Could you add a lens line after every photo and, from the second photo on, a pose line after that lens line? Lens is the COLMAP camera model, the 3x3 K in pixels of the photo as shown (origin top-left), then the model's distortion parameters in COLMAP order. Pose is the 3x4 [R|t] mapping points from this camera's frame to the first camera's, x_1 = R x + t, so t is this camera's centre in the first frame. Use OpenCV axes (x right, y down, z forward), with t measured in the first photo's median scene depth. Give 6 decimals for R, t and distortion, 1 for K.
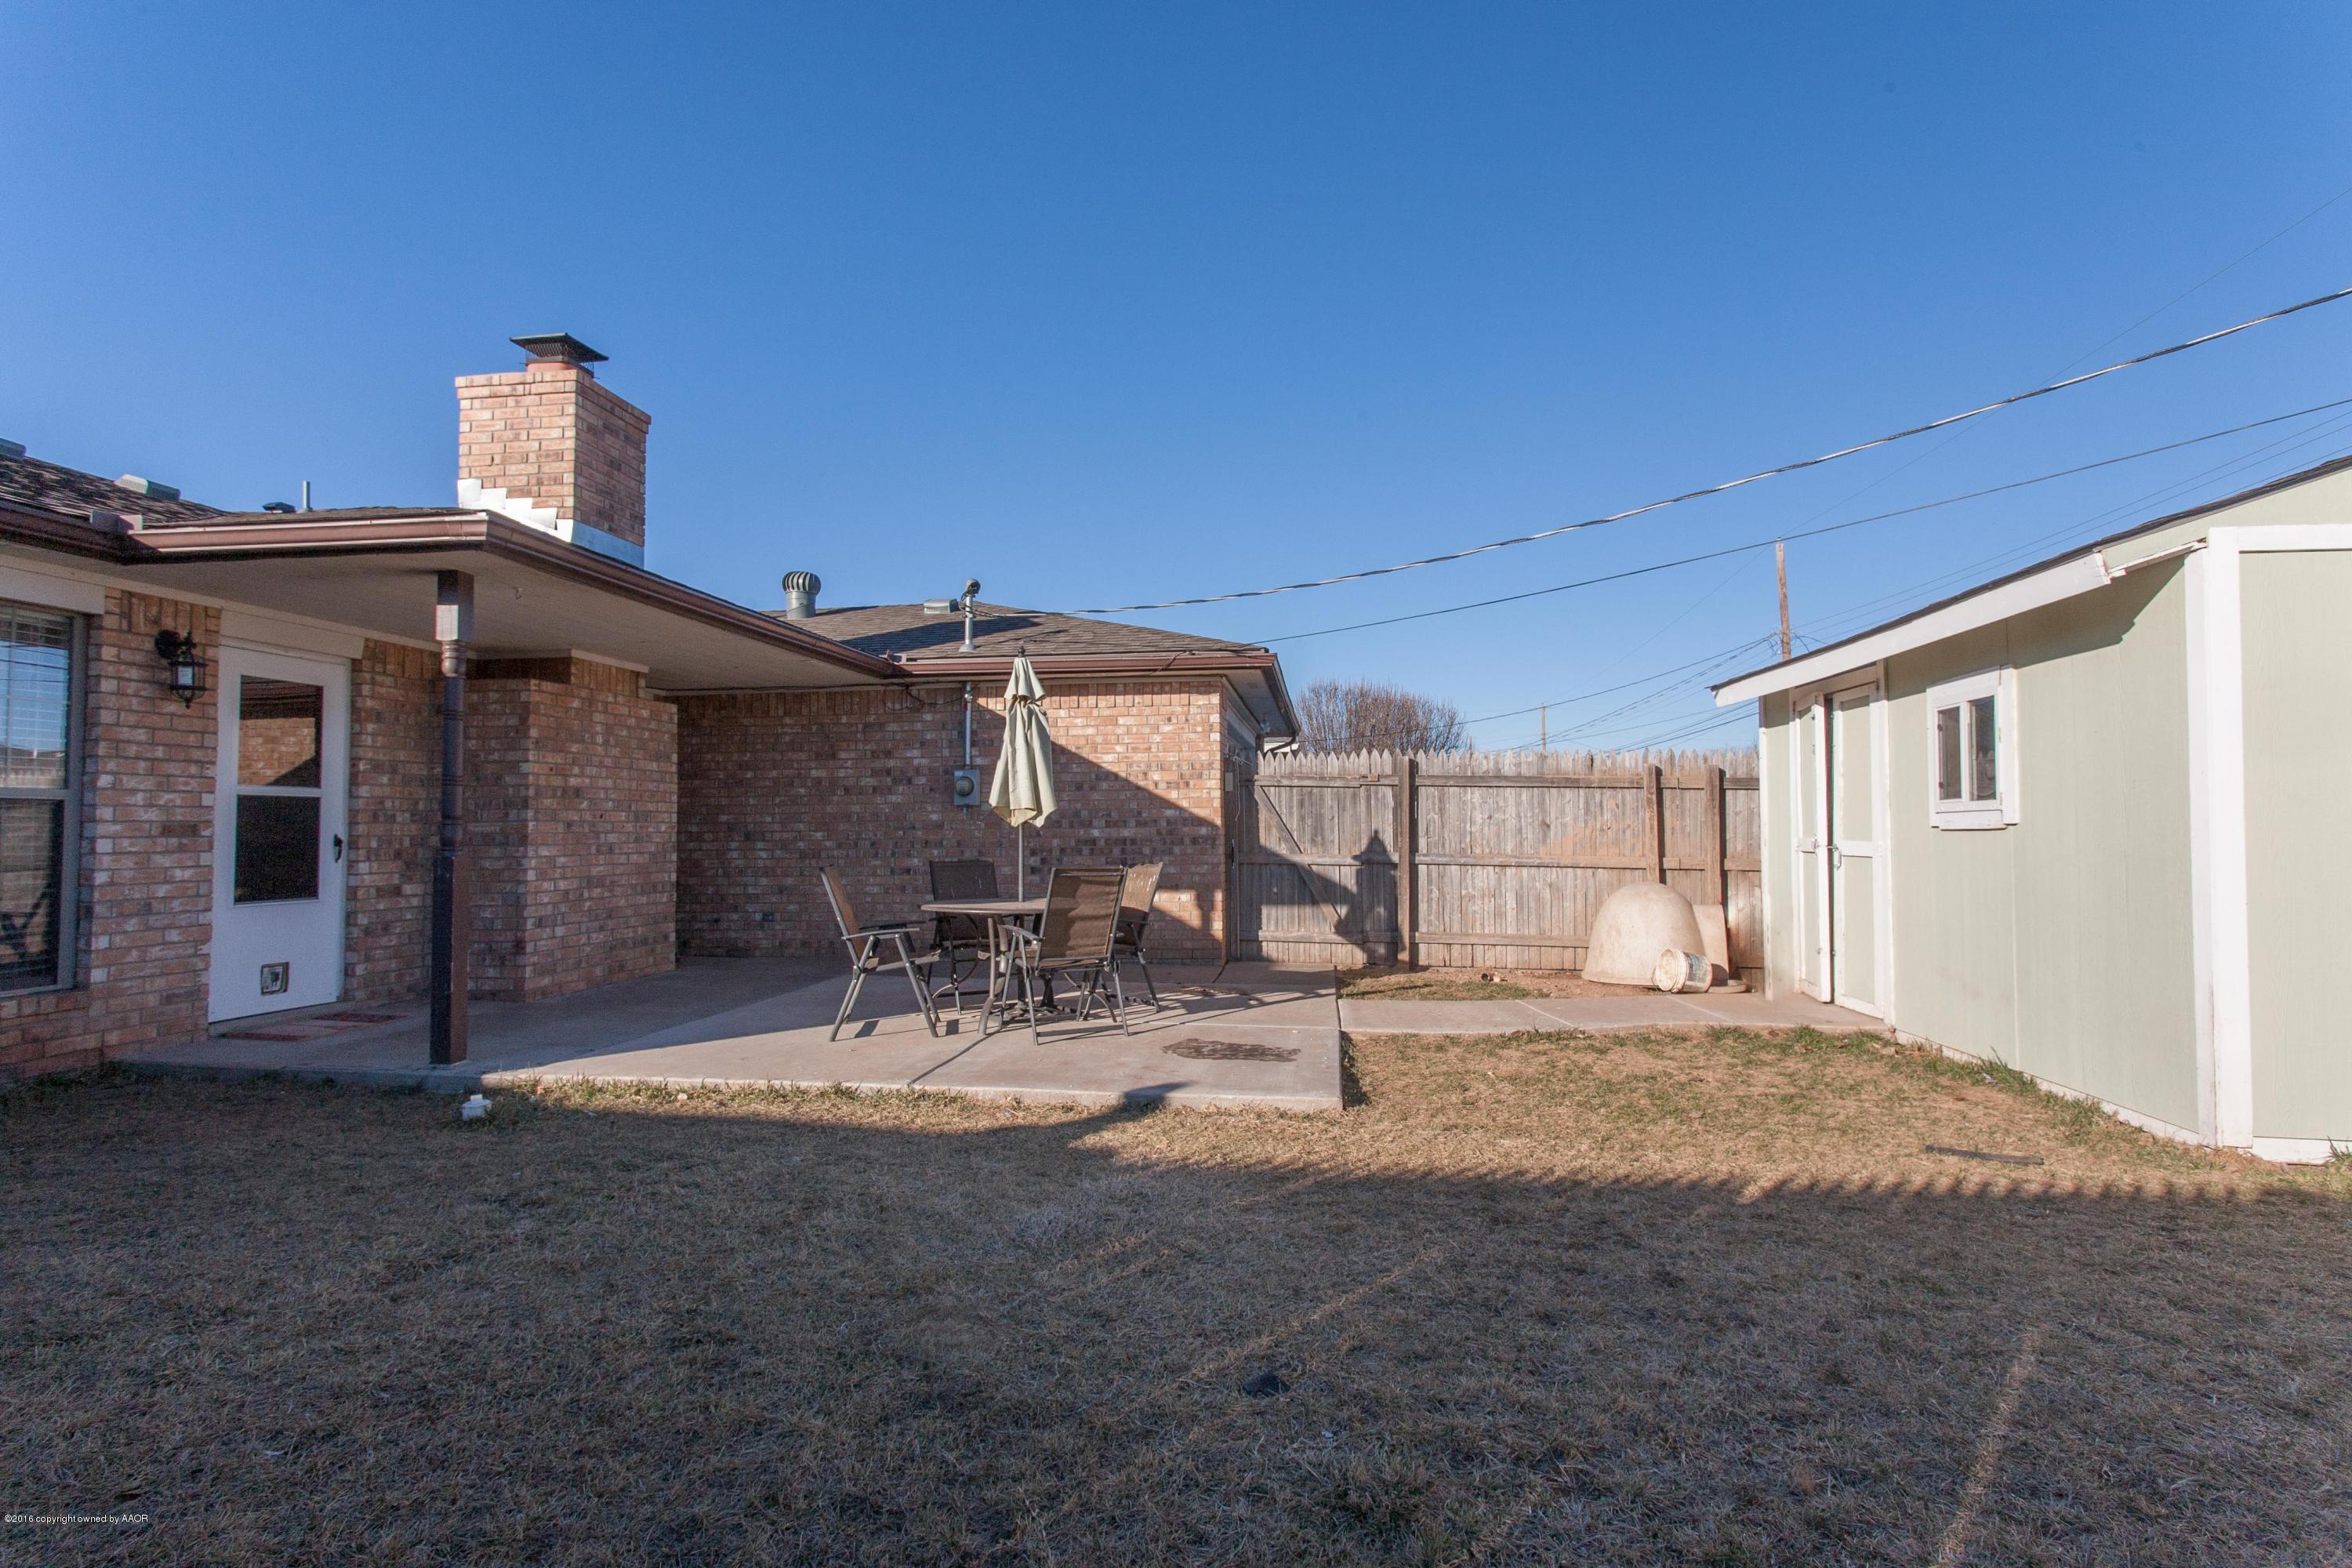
lens RADIAL K [[1142.0, 0, 1163.3], [0, 1142.0, 772.7], [0, 0, 1]] dist [-0.001699, 0.001114]
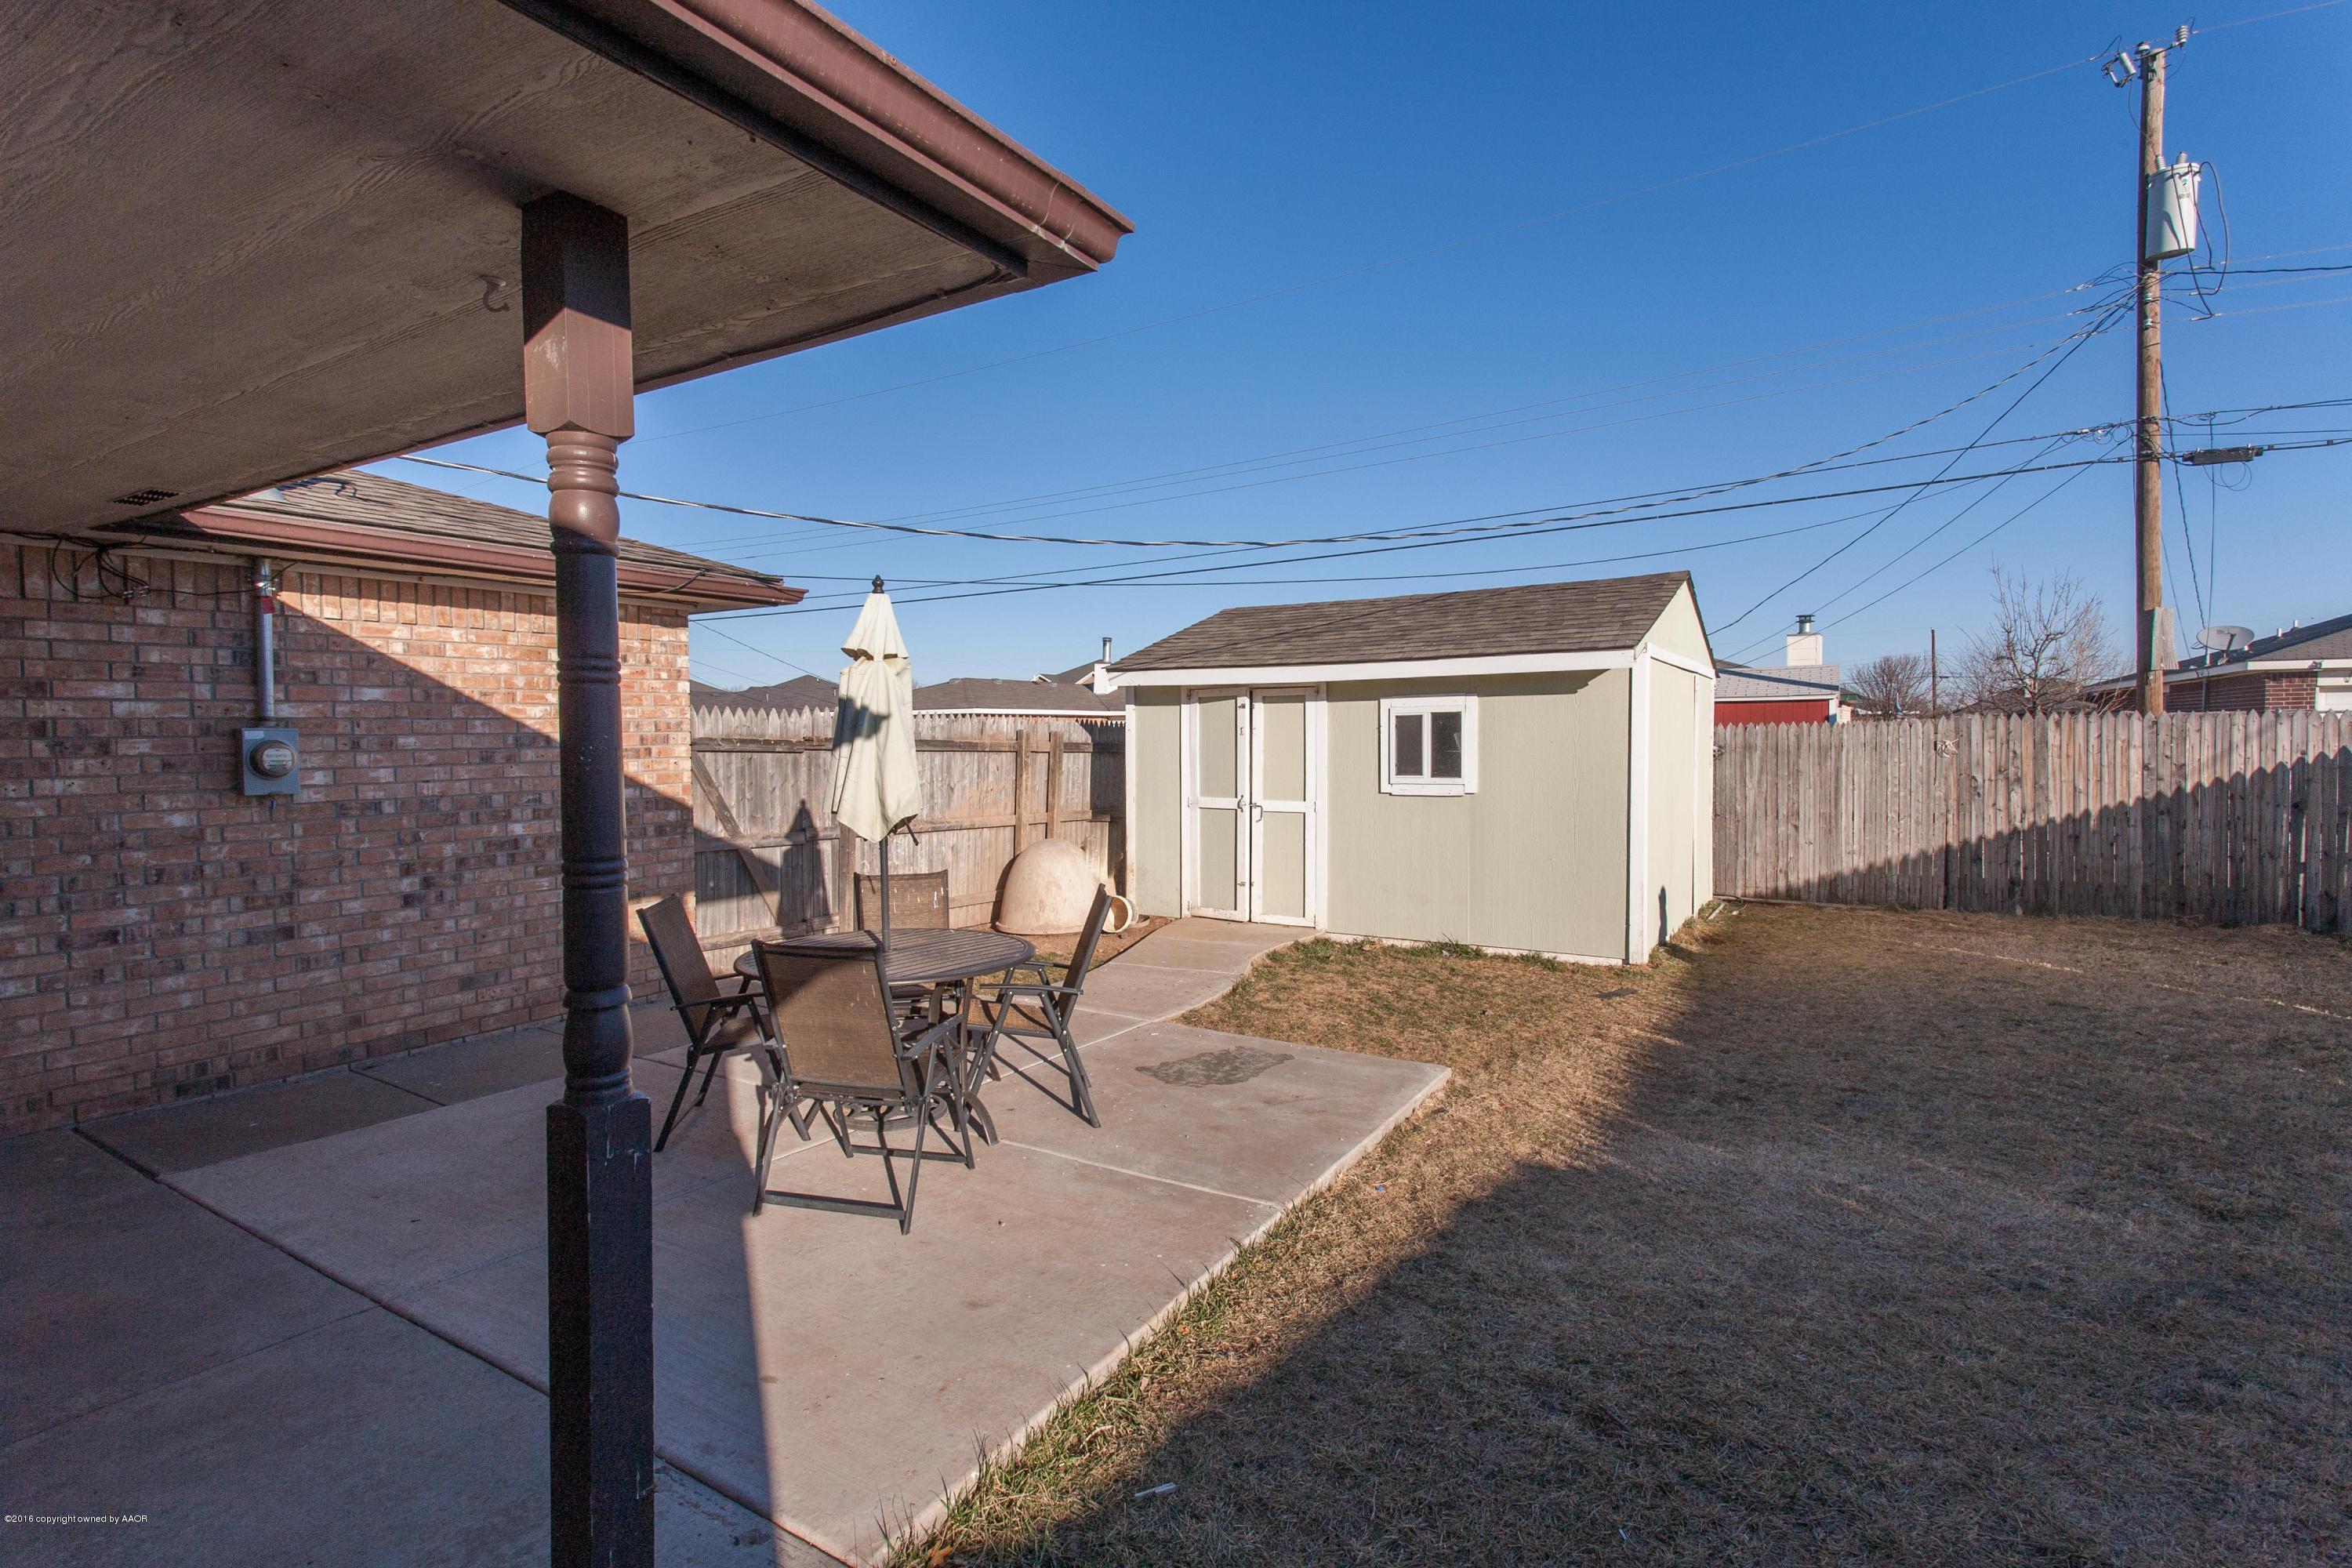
lens RADIAL K [[1142.0, 0, 1172.6], [0, 1142.0, 775.9], [0, 0, 1]] dist [-0.001699, 0.001114]
pose [[0.402474, -0.031787, 0.914879, -0.562802], [-0.042525, 0.997669, 0.053371, -0.030066], [-0.914443, -0.060386, 0.400184, 0.473708]]
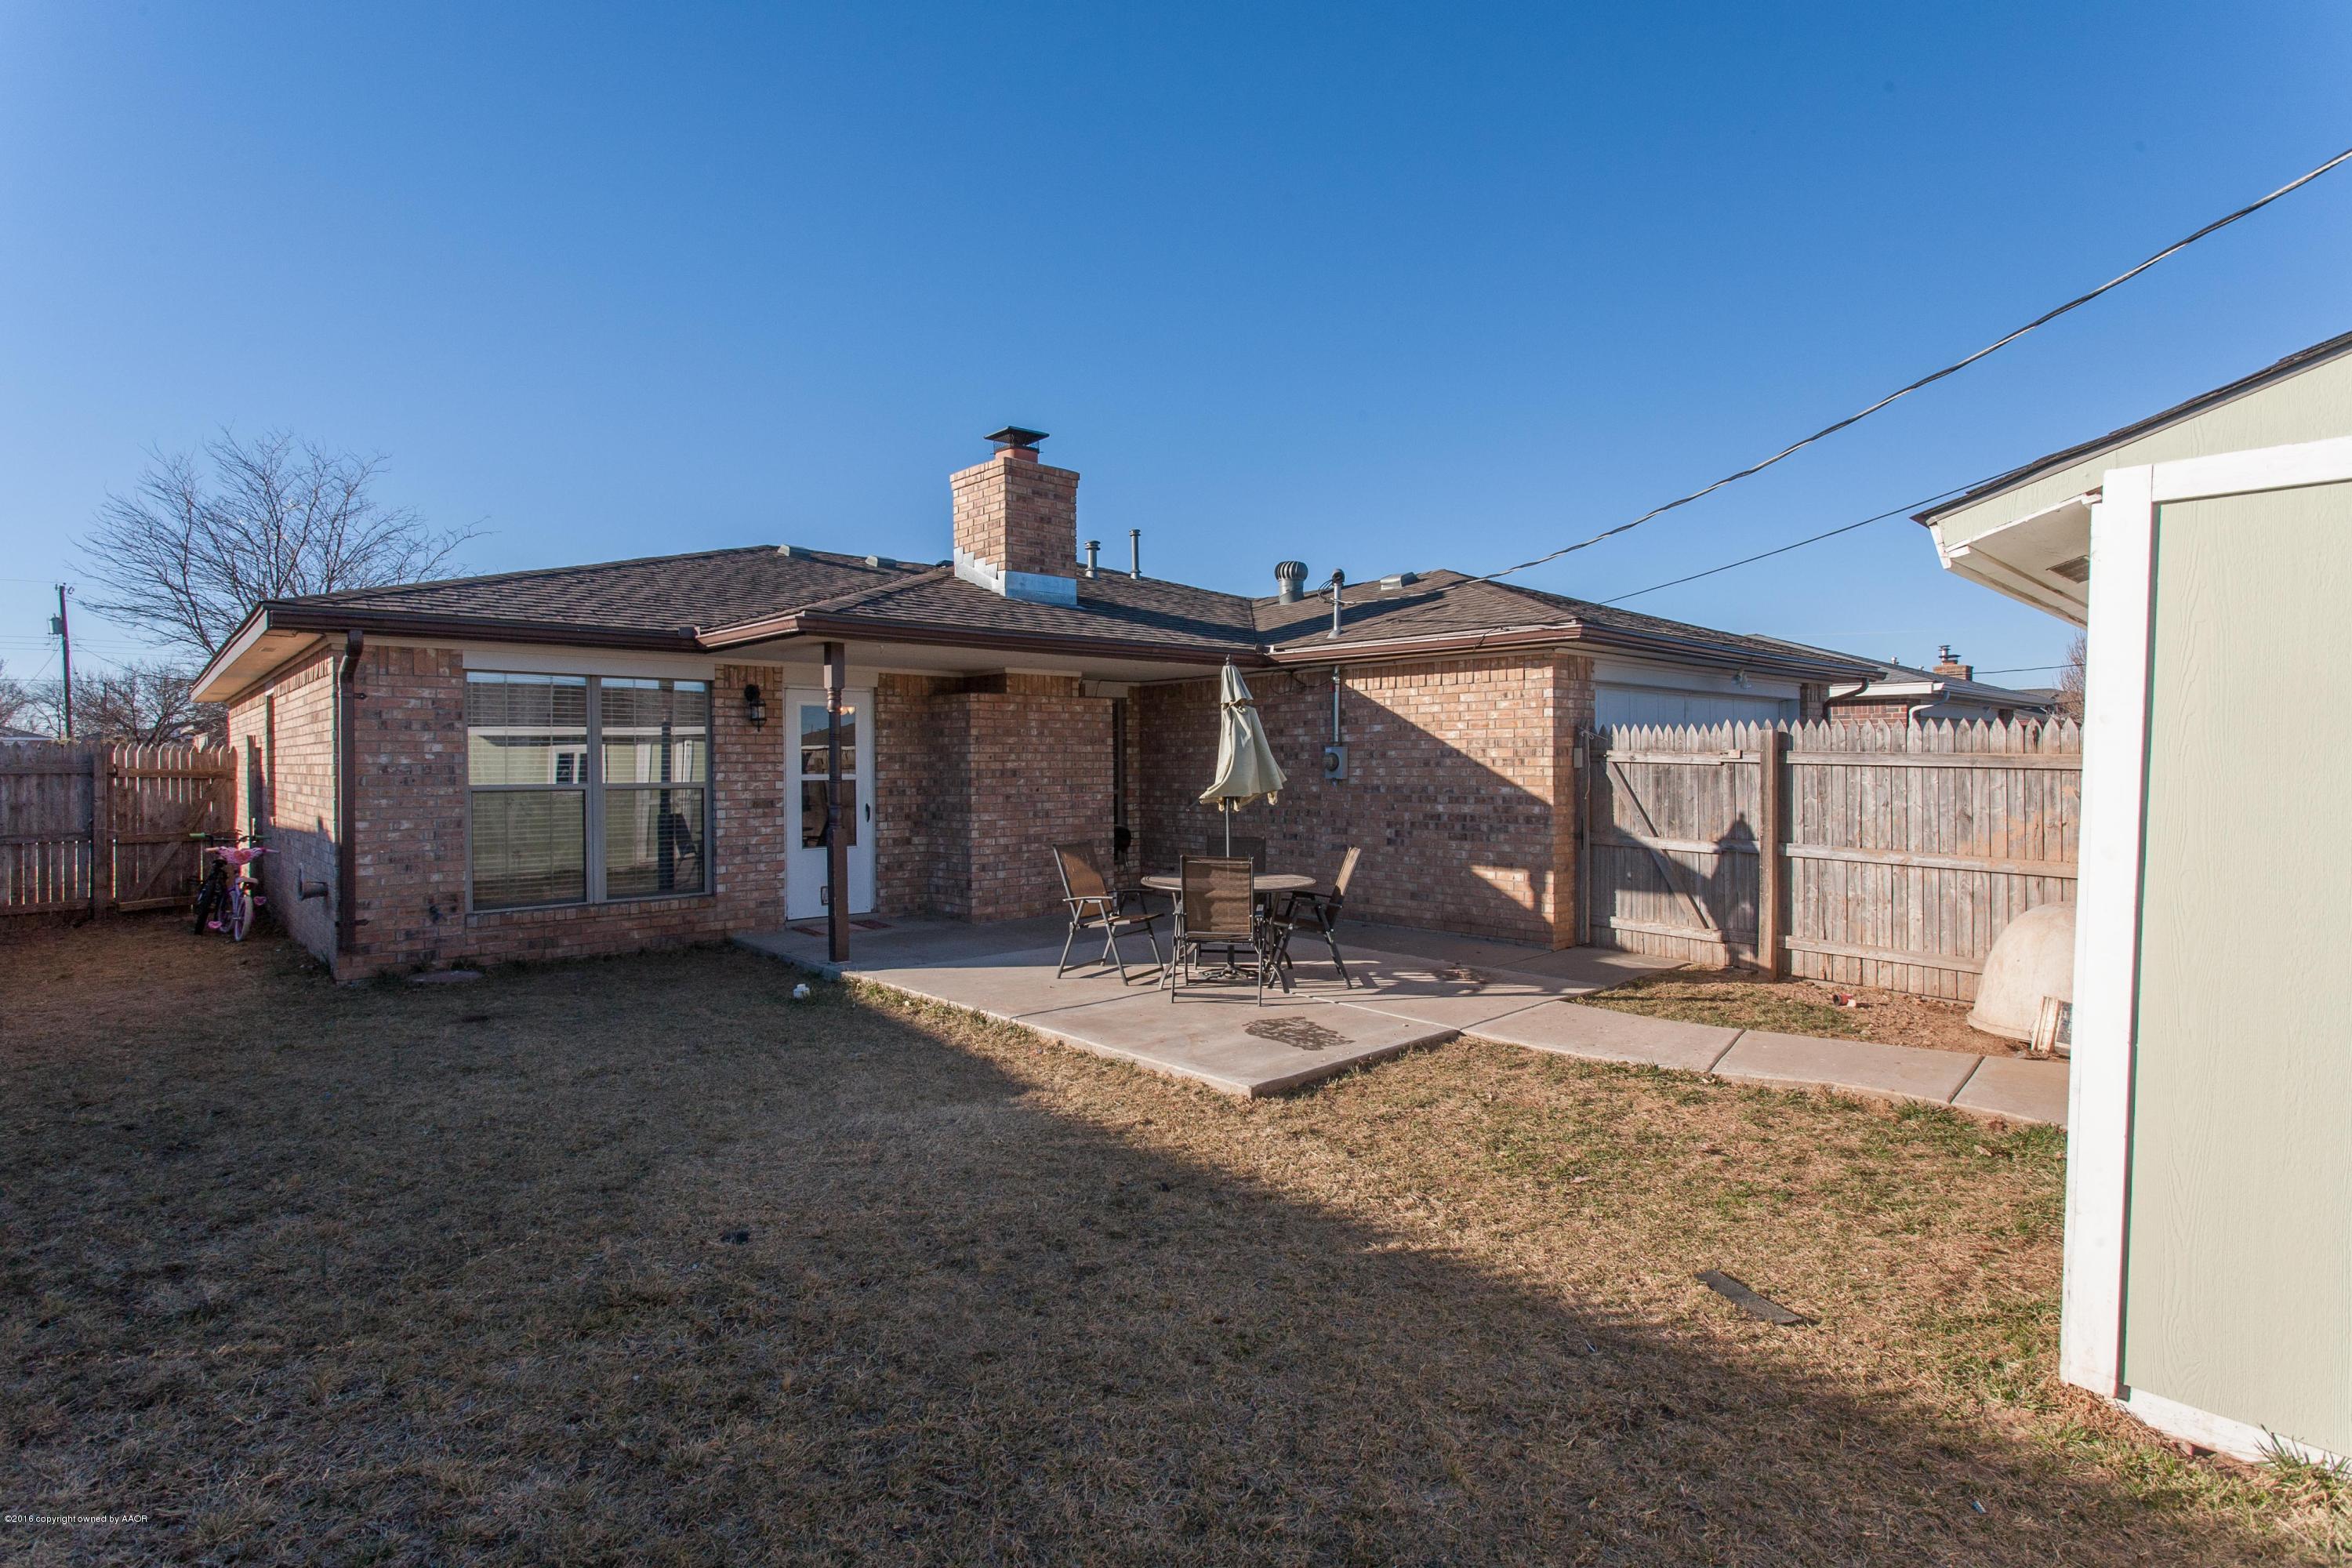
lens RADIAL K [[1142.0, 0, 1165.6], [0, 1142.0, 773.7], [0, 0, 1]] dist [-0.001699, 0.001114]
pose [[0.769865, 0.010849, -0.638114, 0.461277], [0.030281, 0.998108, 0.053503, -0.046162], [0.637487, -0.060513, 0.768081, 0.068827]]
